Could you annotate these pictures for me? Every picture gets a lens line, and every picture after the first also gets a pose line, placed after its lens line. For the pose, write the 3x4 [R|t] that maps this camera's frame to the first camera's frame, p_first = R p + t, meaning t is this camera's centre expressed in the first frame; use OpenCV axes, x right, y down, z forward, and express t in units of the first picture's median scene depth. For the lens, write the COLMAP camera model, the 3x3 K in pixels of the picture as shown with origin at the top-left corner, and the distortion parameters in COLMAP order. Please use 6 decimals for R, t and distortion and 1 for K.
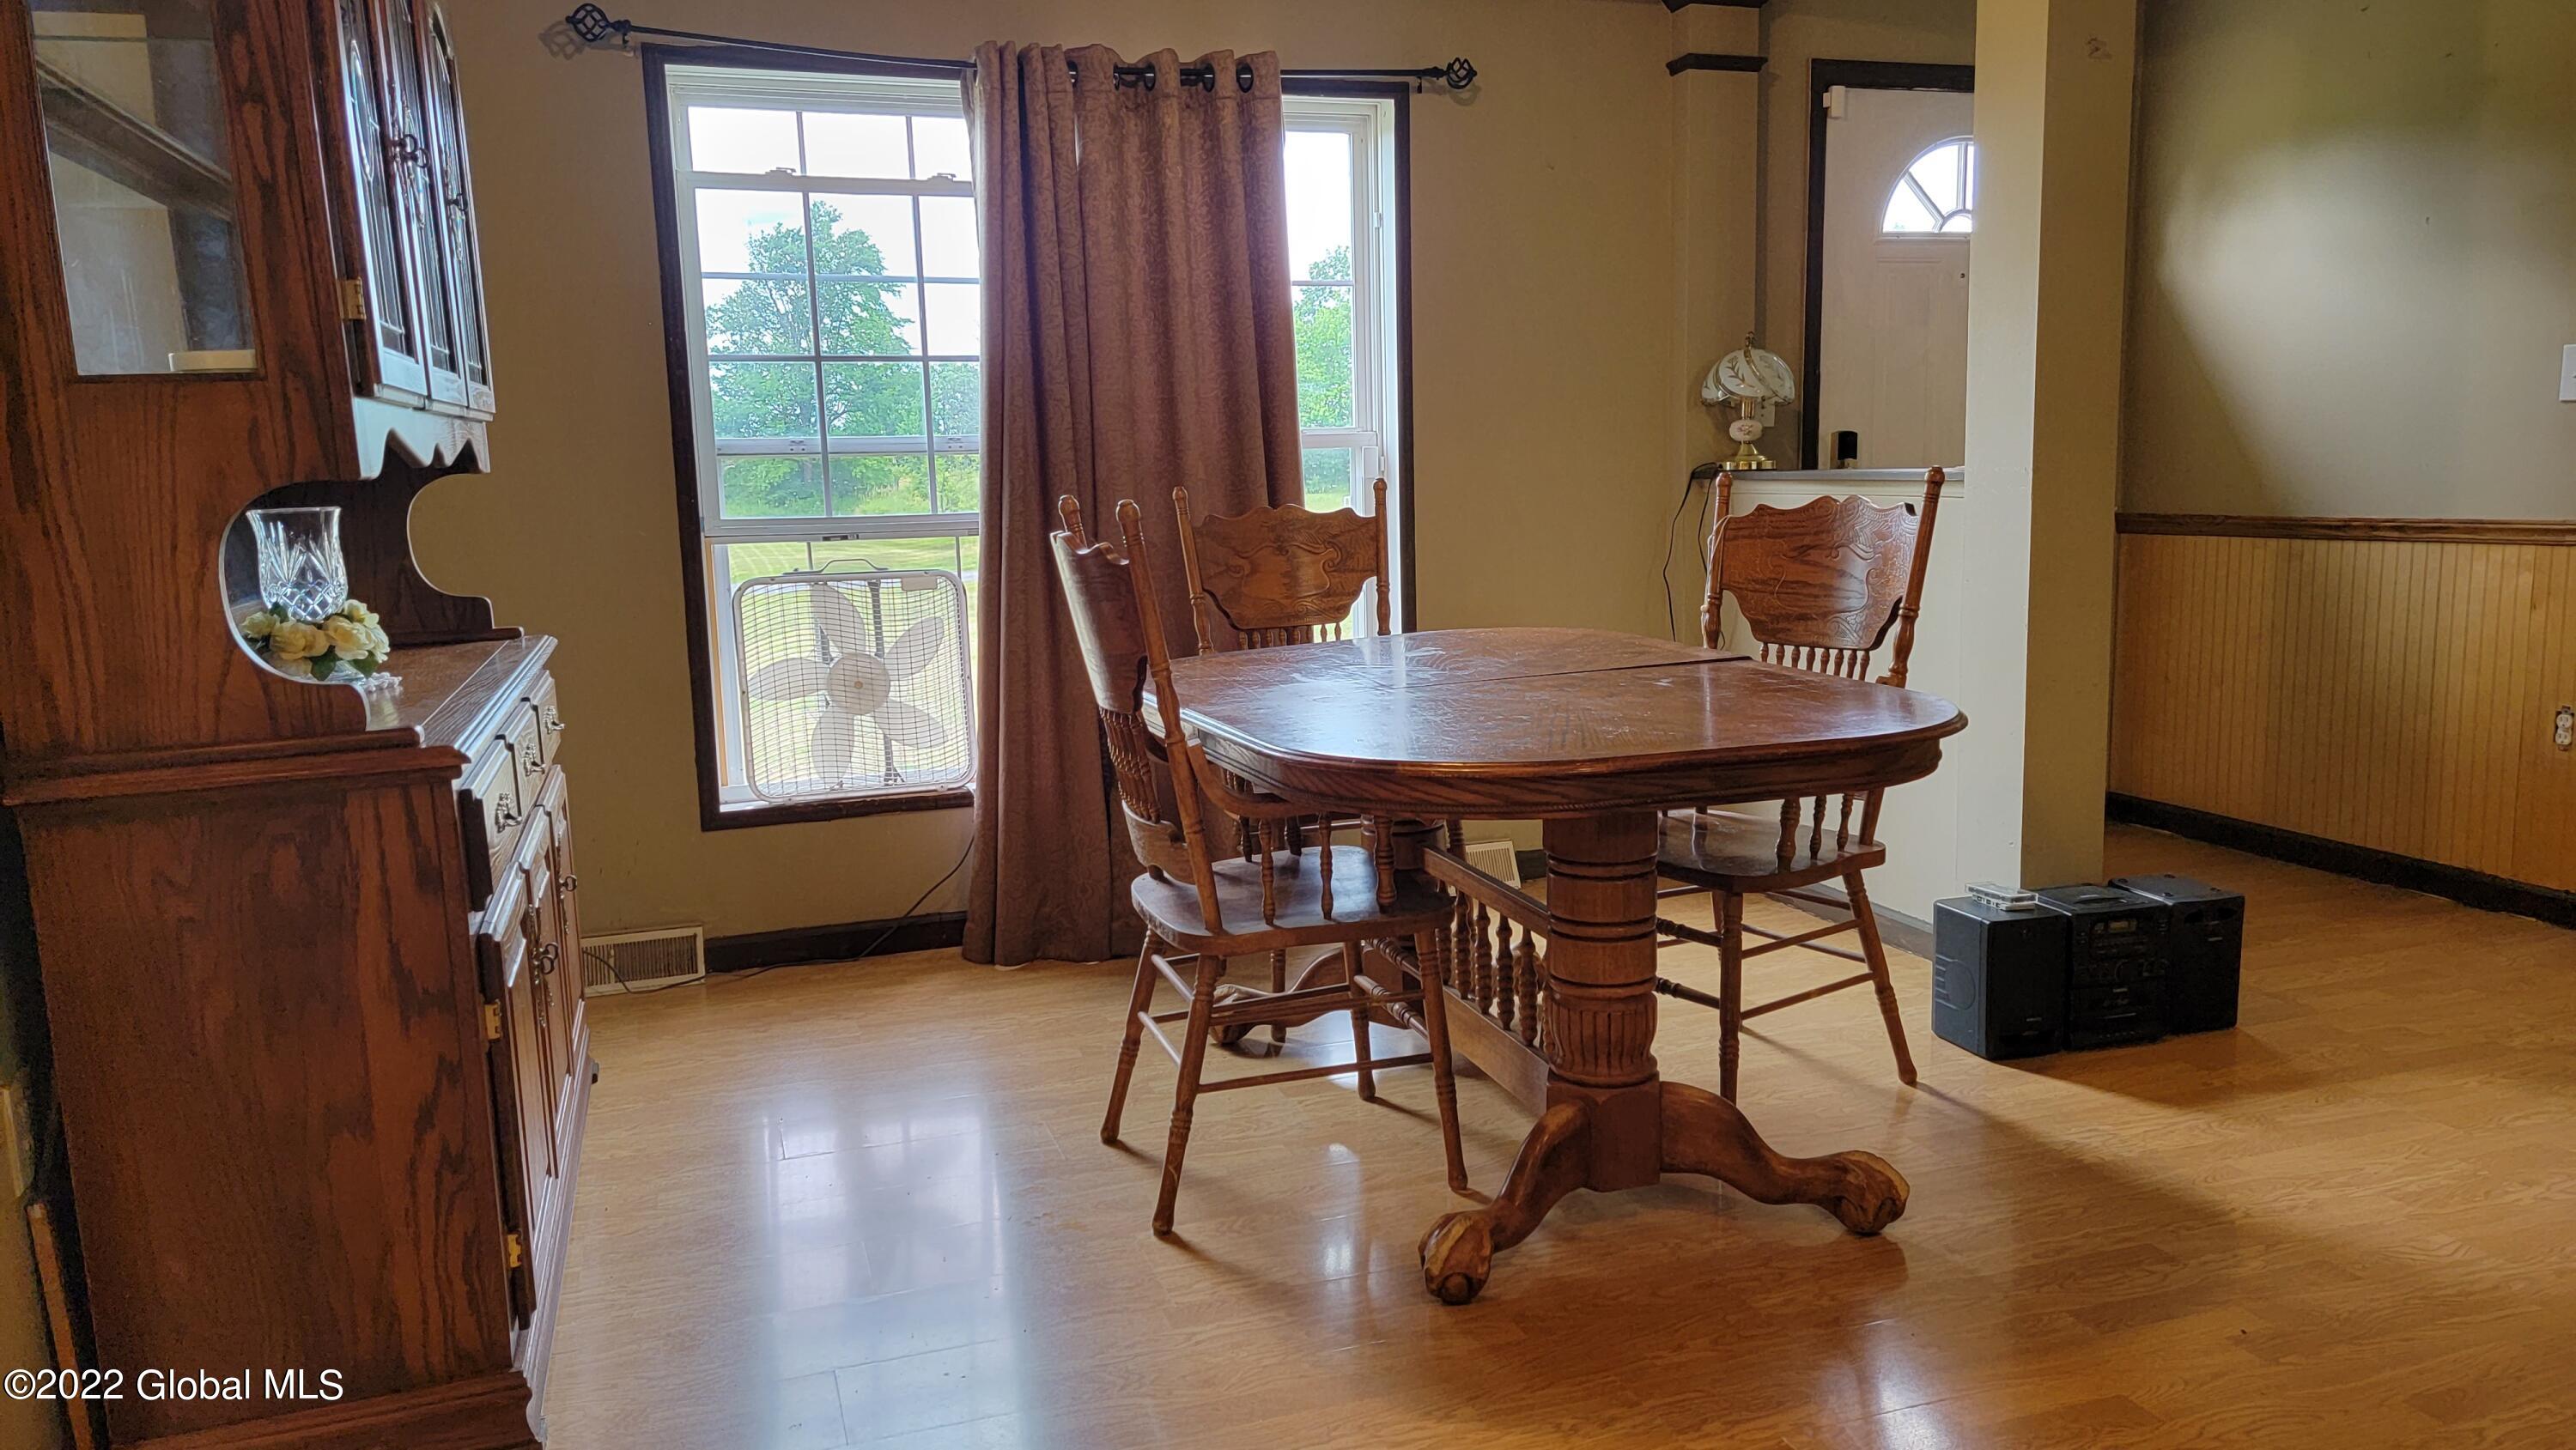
lens RADIAL K [[1797.9, 0, 1288.0], [0, 1797.9, 725.0], [0, 0, 1]] dist [0.071246, -0.001164]
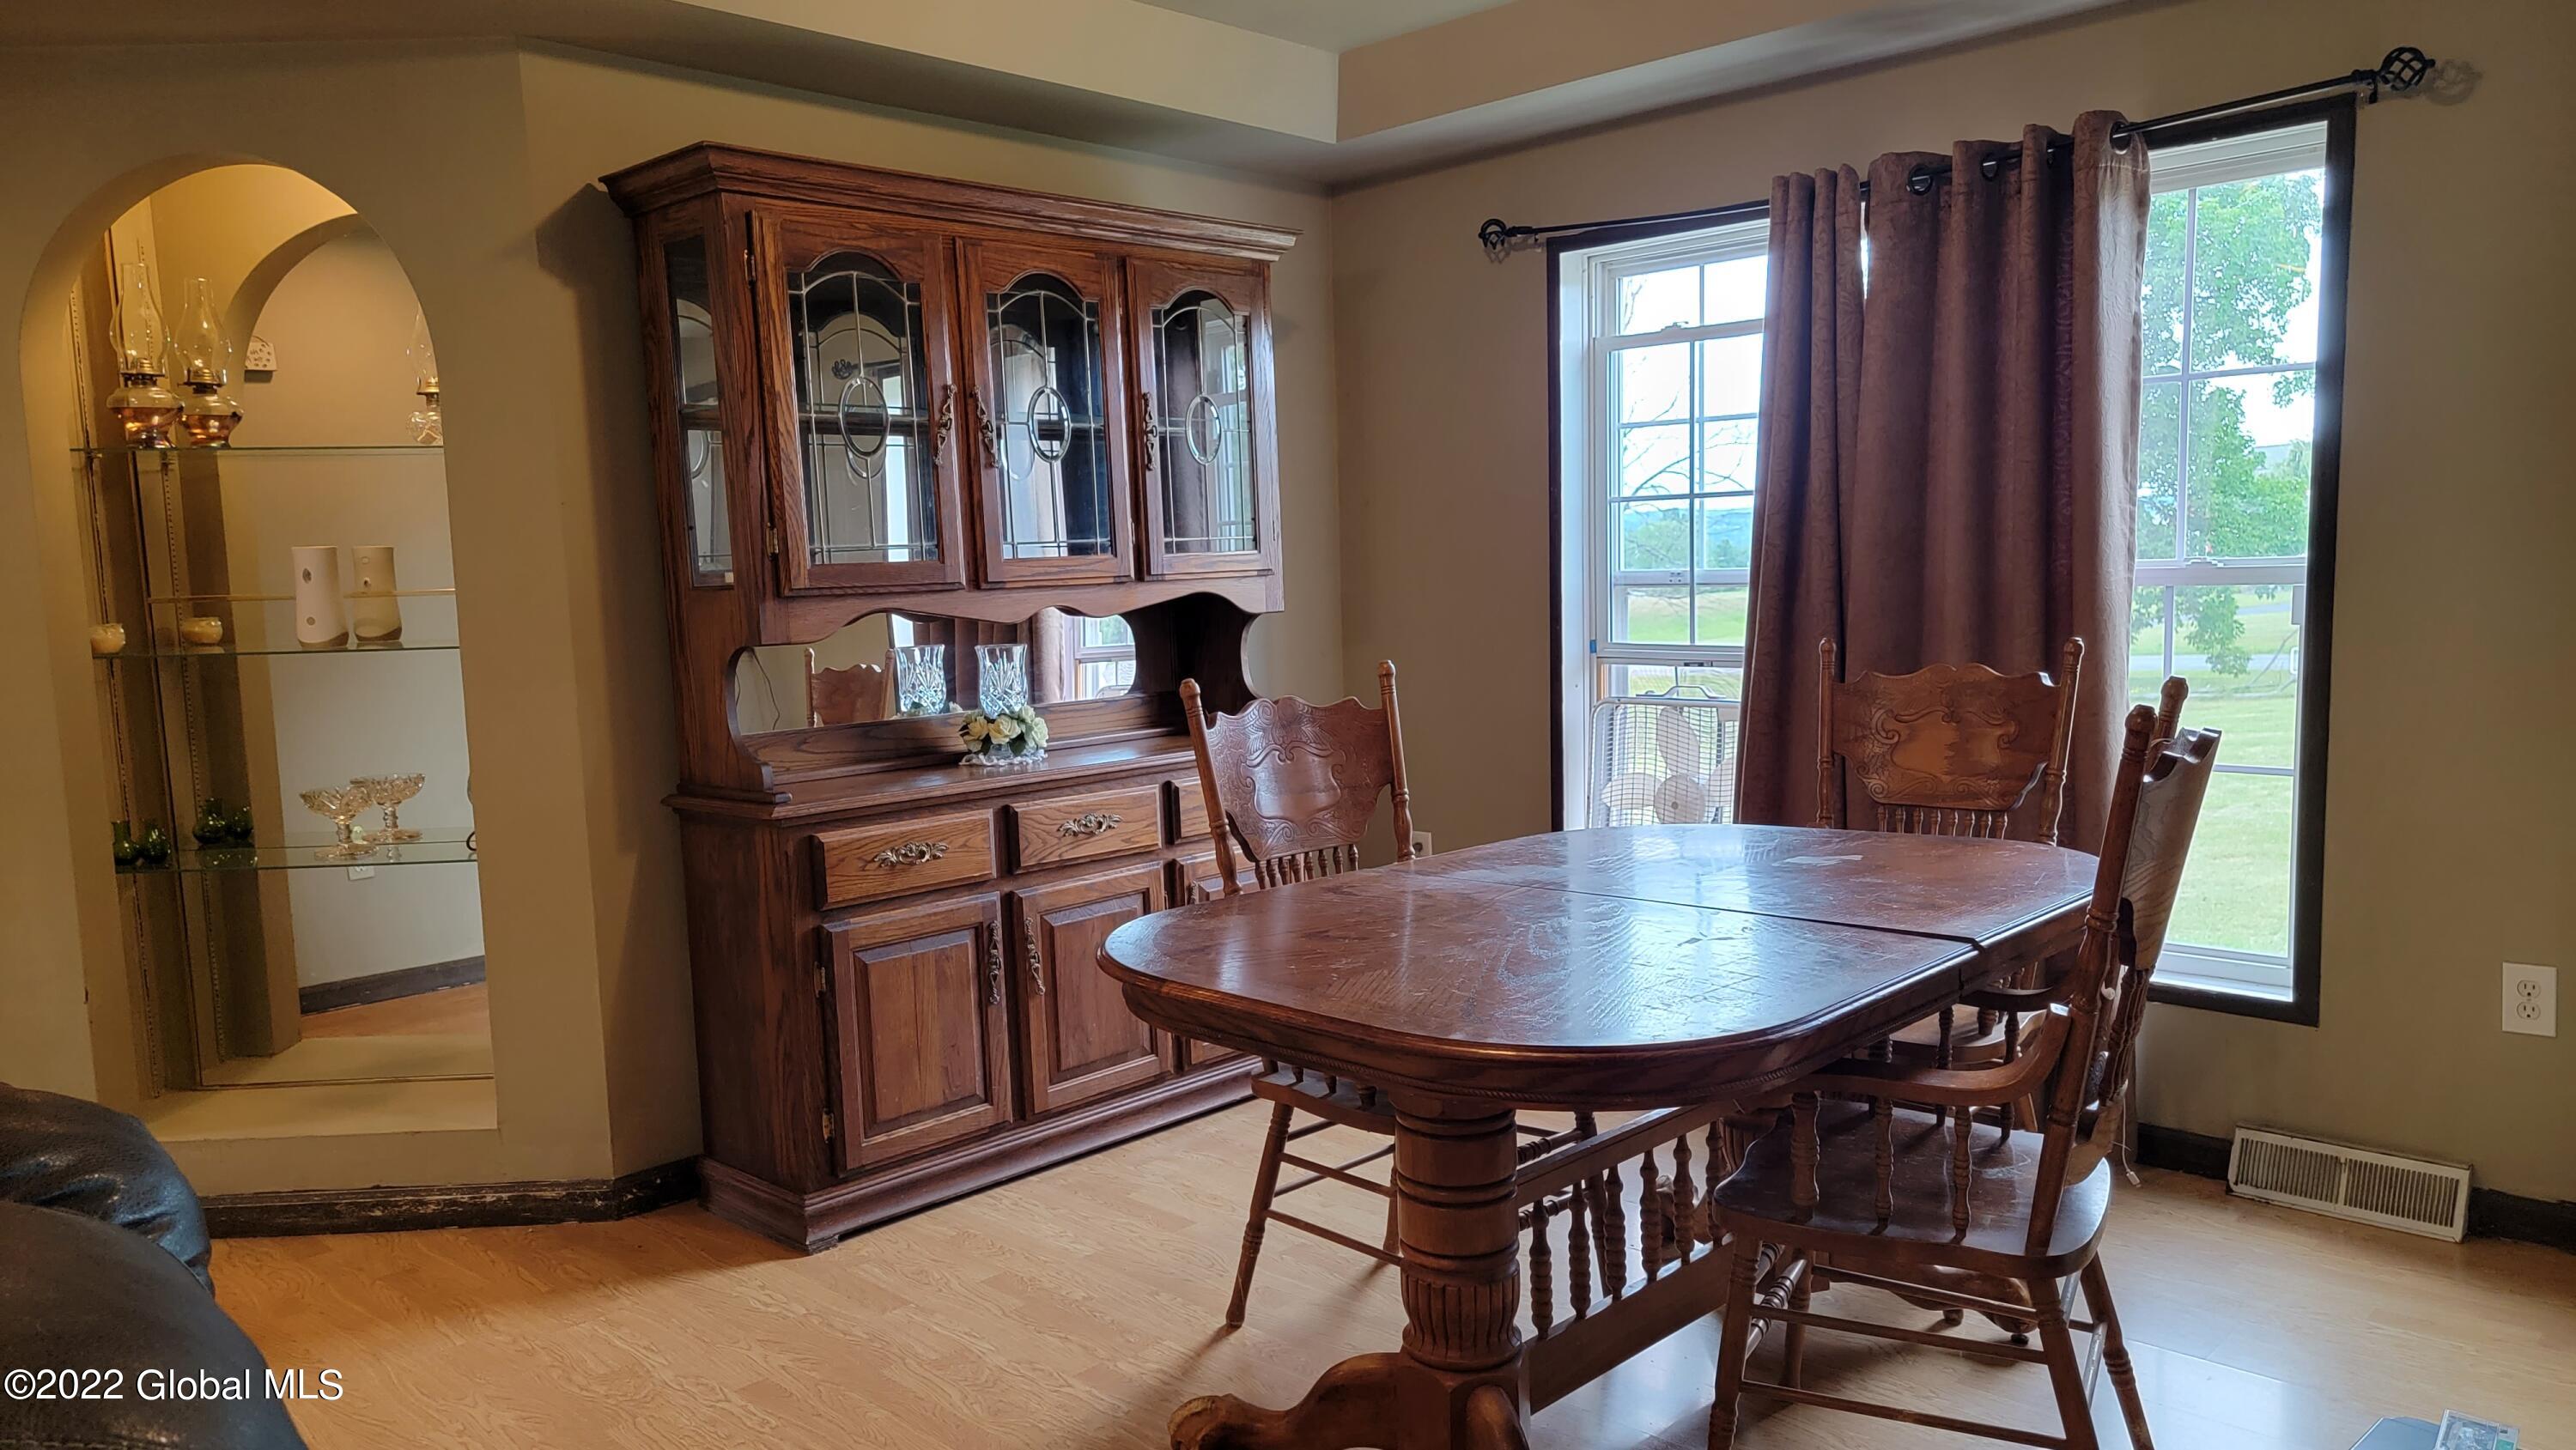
lens RADIAL K [[1797.9, 0, 1288.0], [0, 1797.9, 725.0], [0, 0, 1]] dist [0.071246, -0.001164]
pose [[0.462341, 0.098905, -0.881169, 0.604921], [-0.118327, 0.991753, 0.049232, -0.098476], [0.878772, 0.081504, 0.470231, 0.327708]]
